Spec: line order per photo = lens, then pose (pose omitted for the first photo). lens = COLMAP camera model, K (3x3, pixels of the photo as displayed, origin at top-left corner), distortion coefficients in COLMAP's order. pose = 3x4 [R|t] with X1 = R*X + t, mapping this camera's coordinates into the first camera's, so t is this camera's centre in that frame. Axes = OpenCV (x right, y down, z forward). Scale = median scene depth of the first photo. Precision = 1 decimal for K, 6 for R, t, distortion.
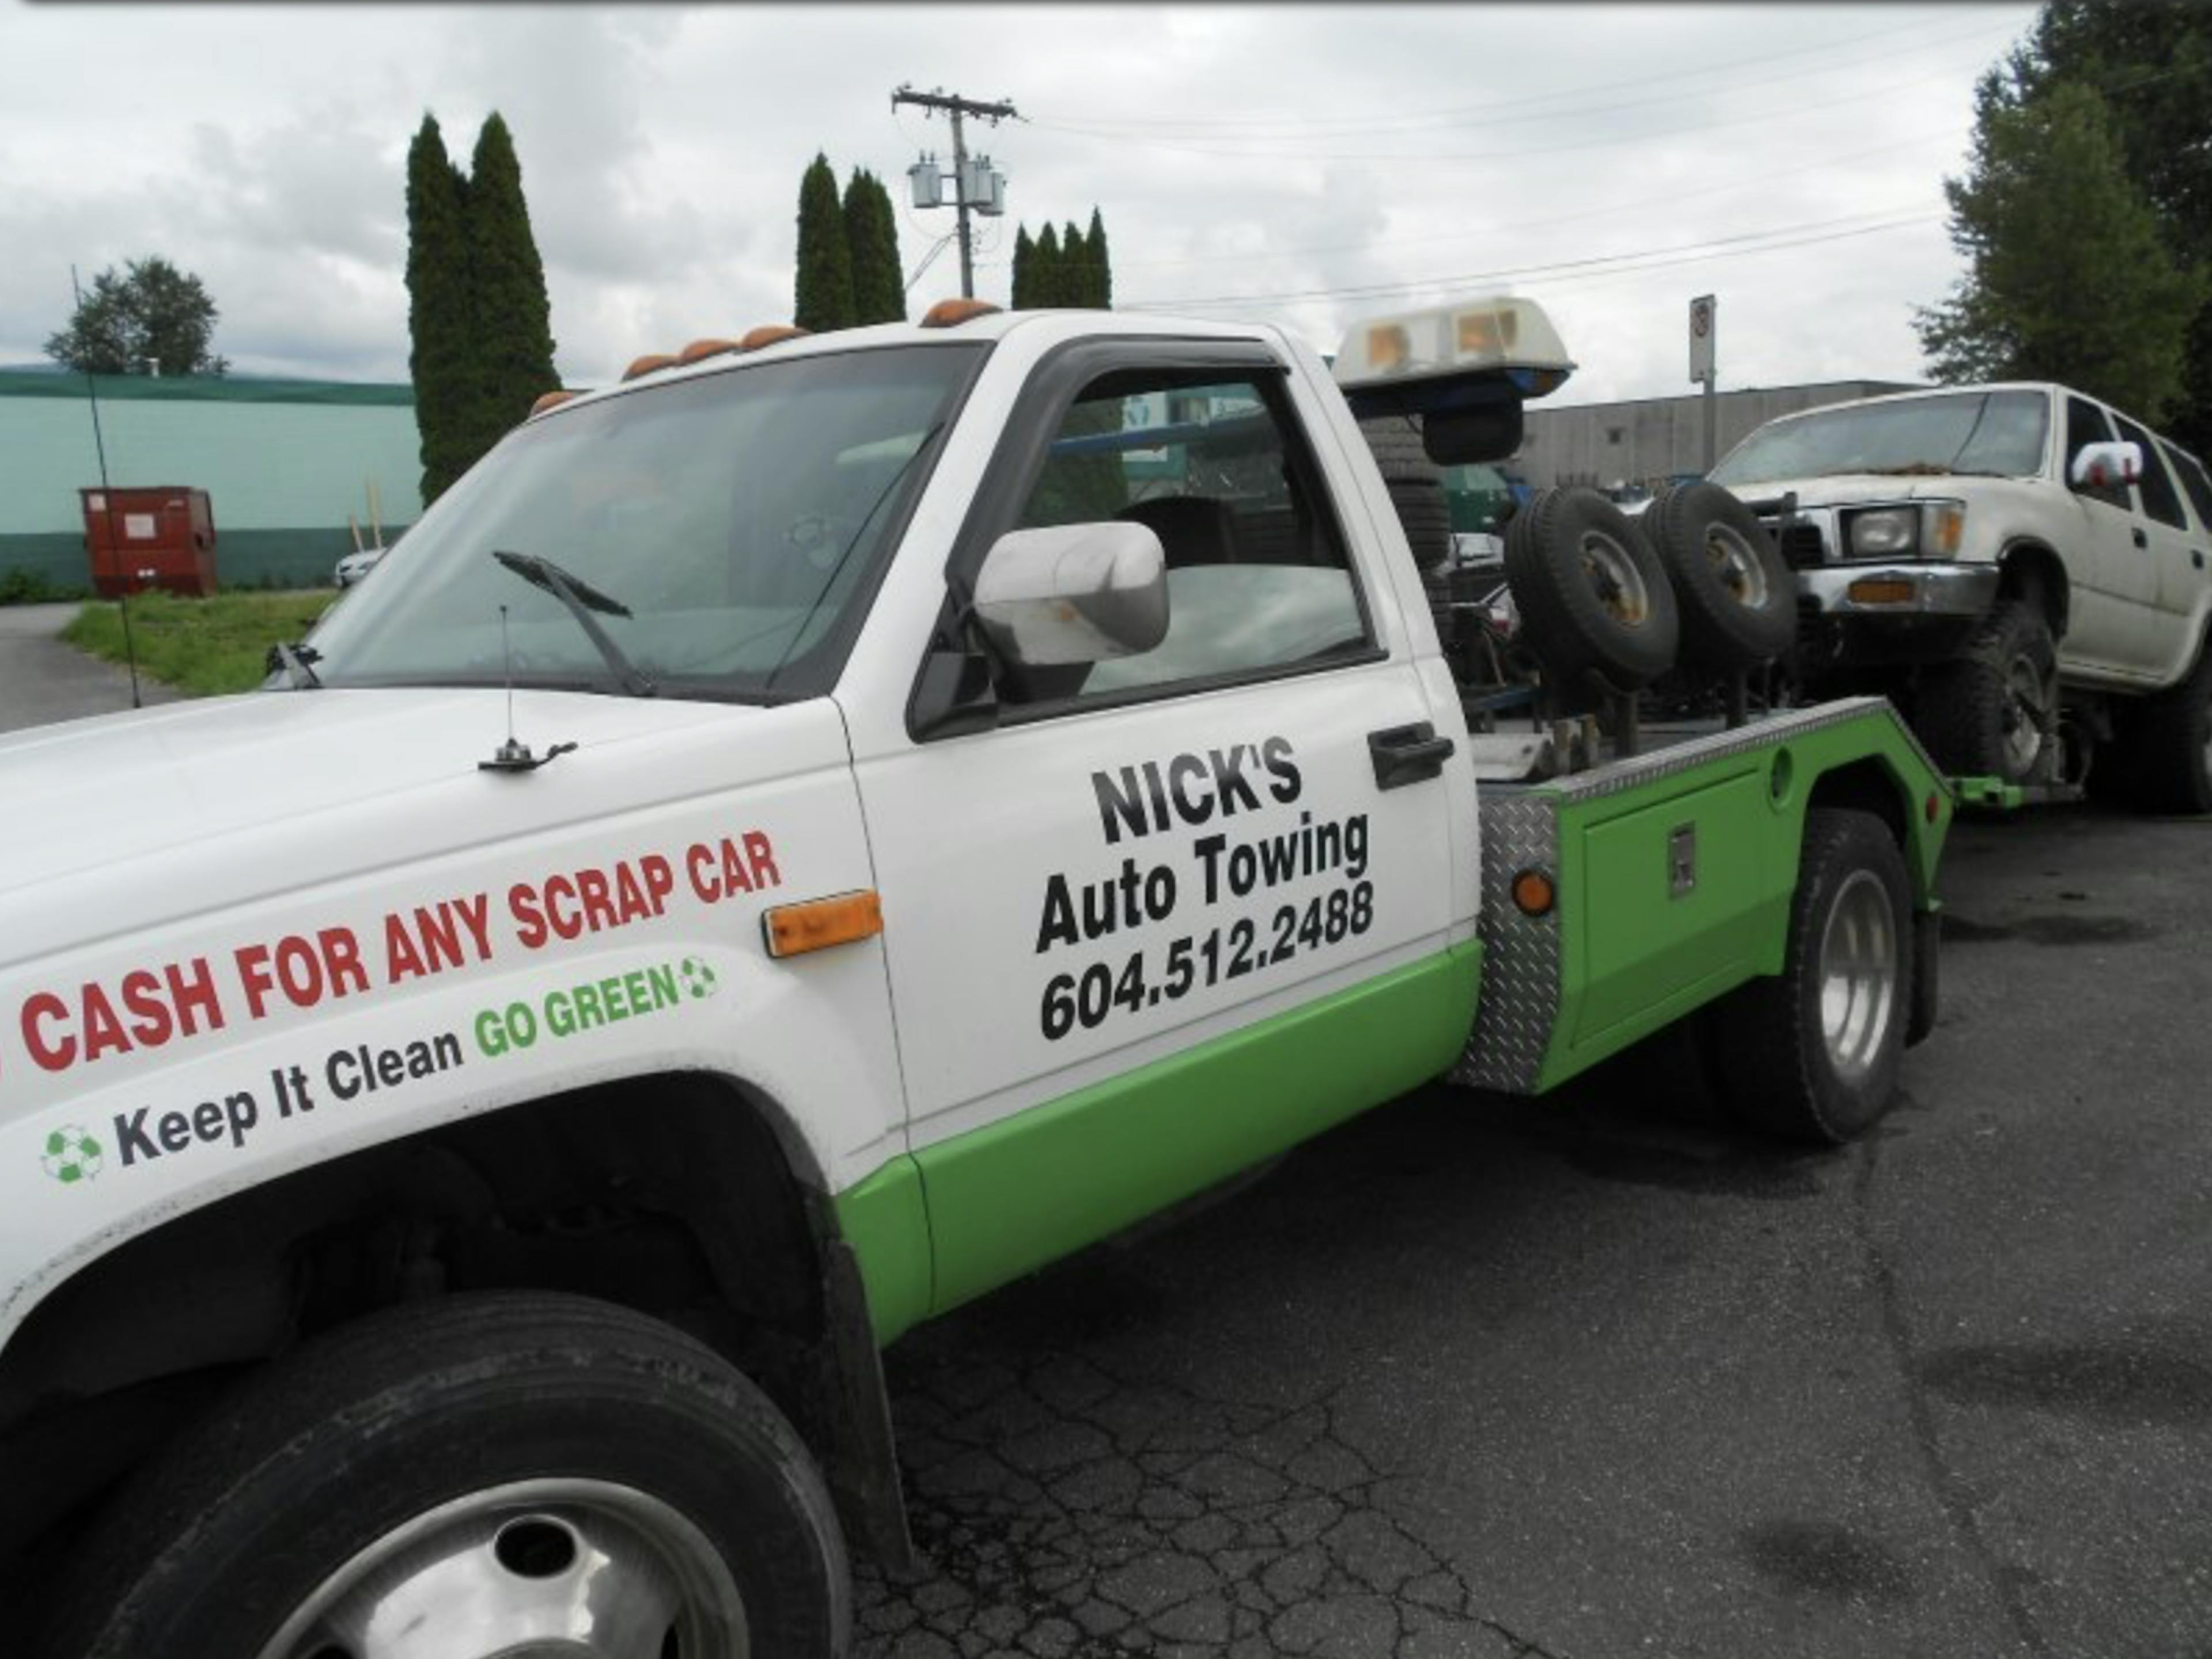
lens RADIAL K [[1843.2, 0, 1106.0], [0, 1843.2, 829.5], [0, 0, 1]] dist [-0.027216, -0.001159]
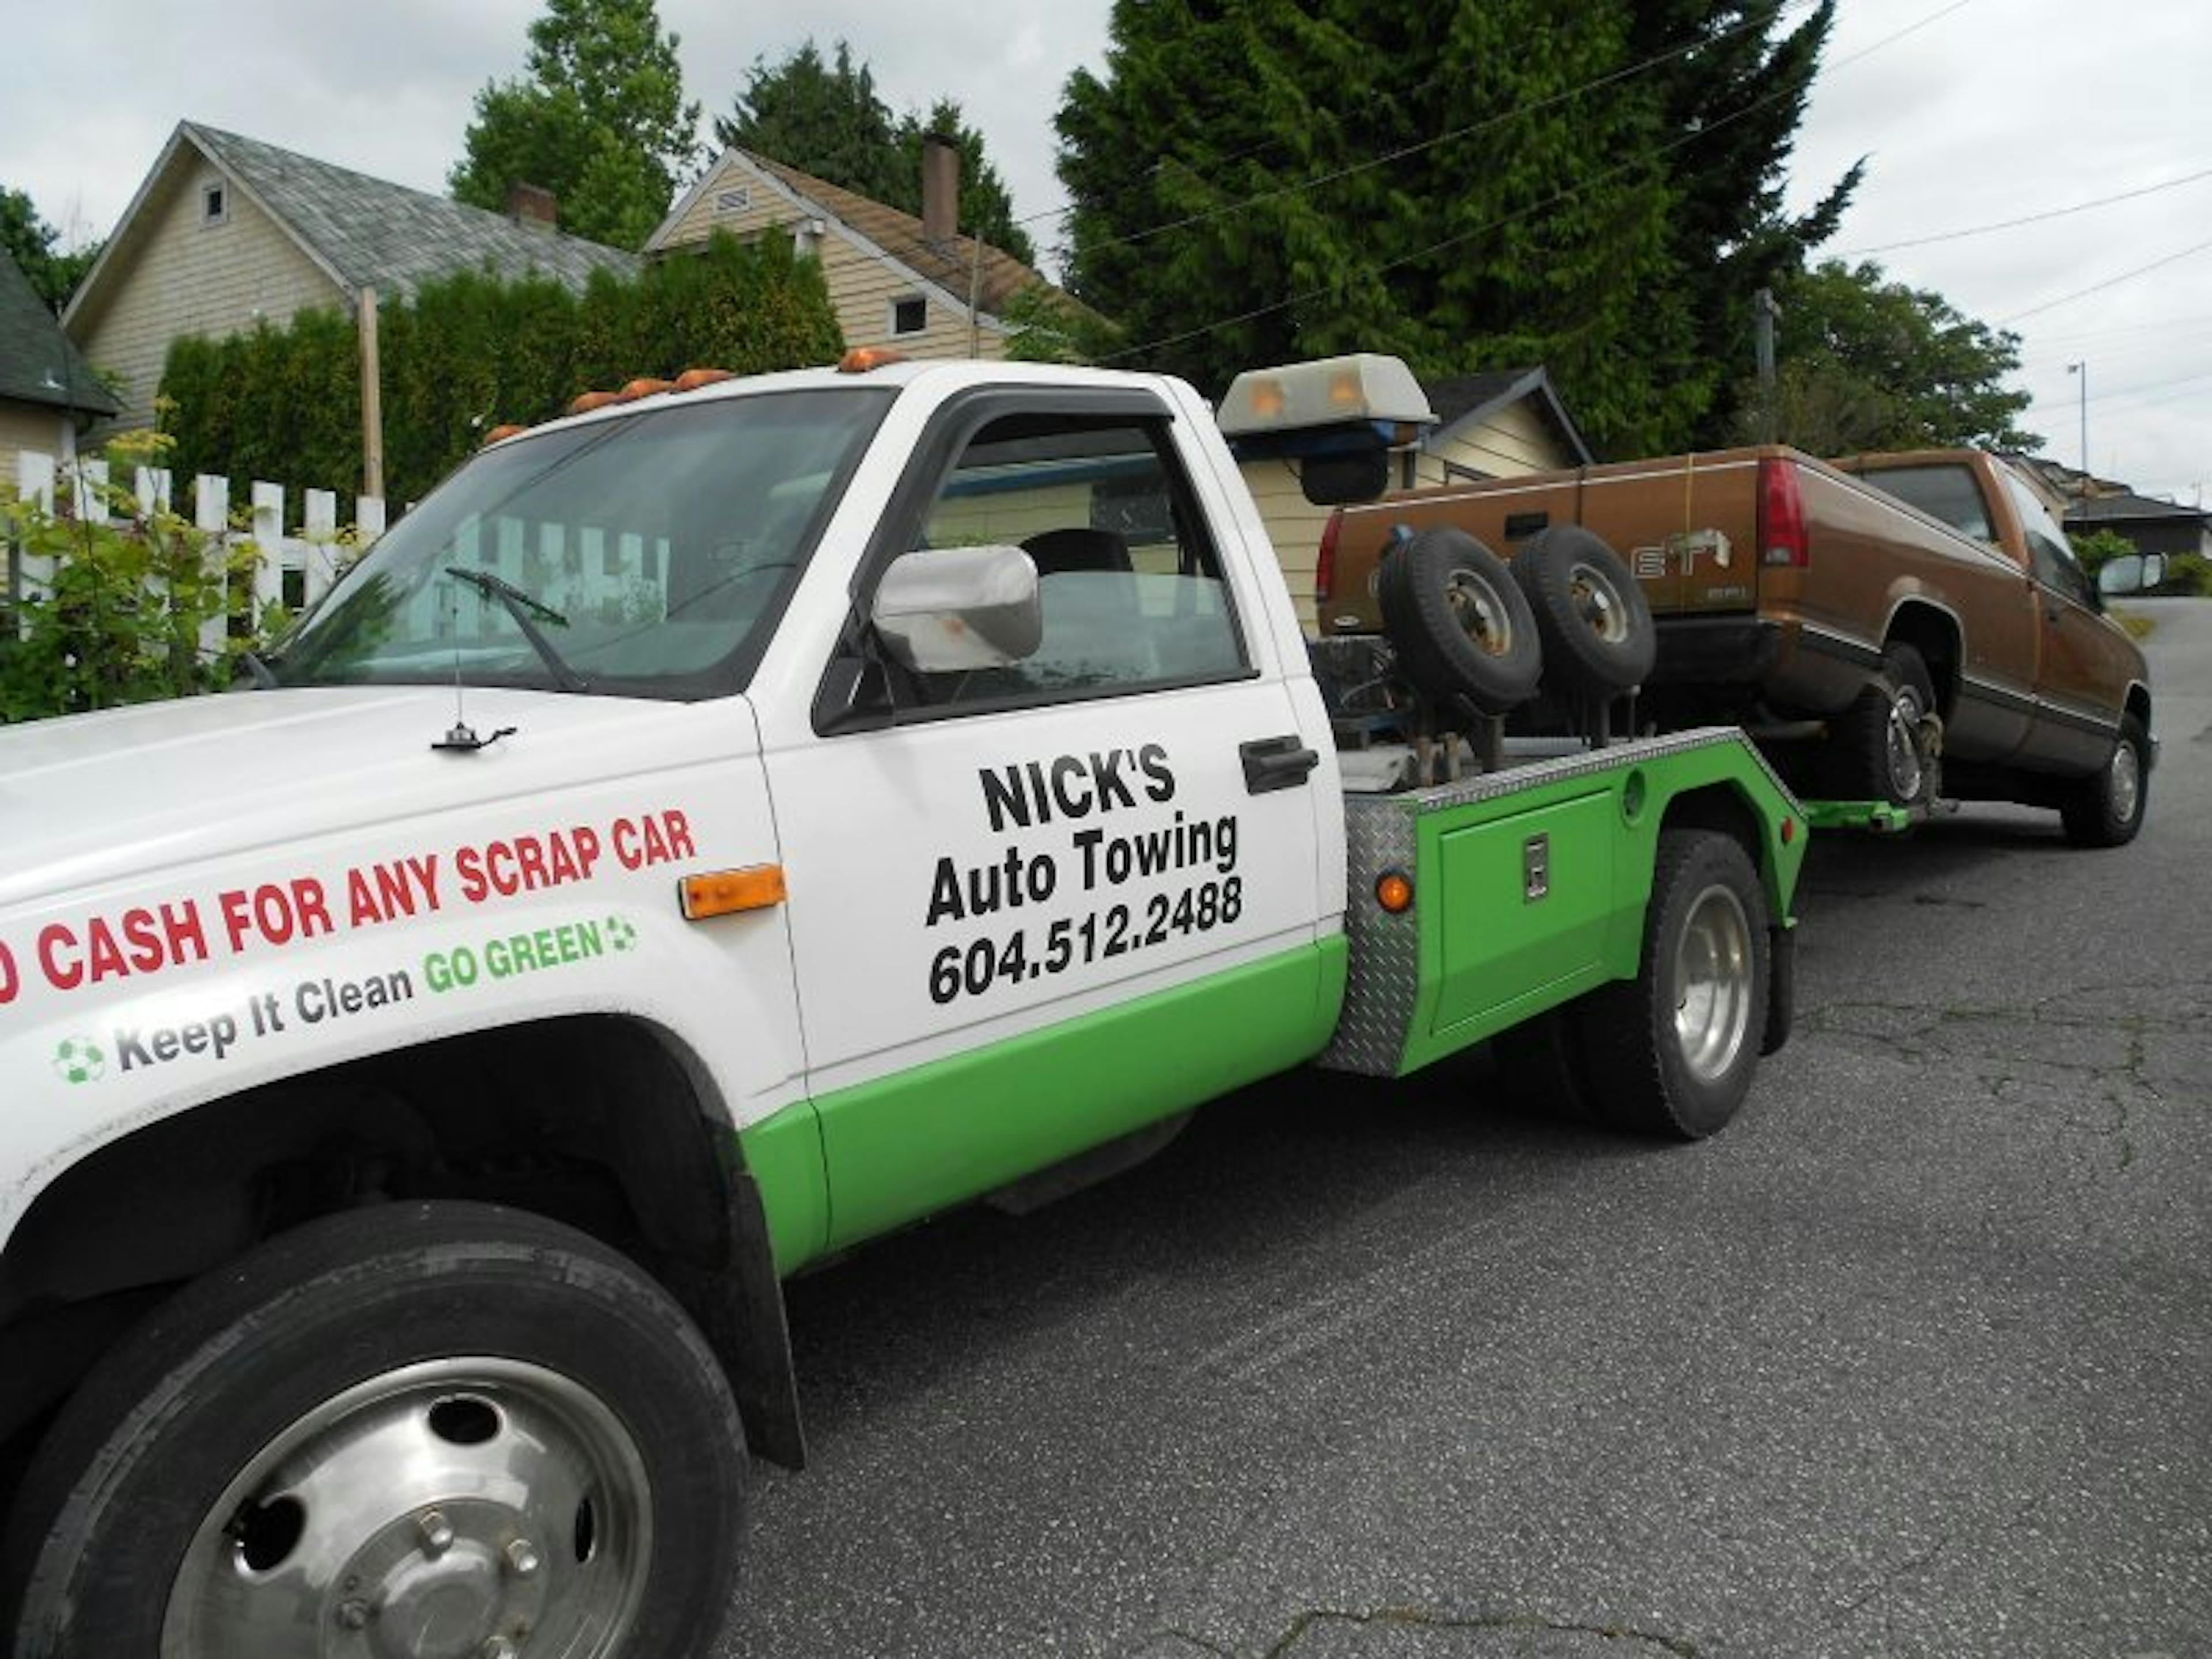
lens RADIAL K [[1811.9, 0, 1106.0], [0, 1811.9, 829.5], [0, 0, 1]] dist [-0.040959, 0.007776]
pose [[0.999485, 0.008557, 0.030926, 0.036493], [-0.007893, 0.999737, -0.021510, 0.030034], [-0.031102, 0.021255, 0.999290, -0.109154]]
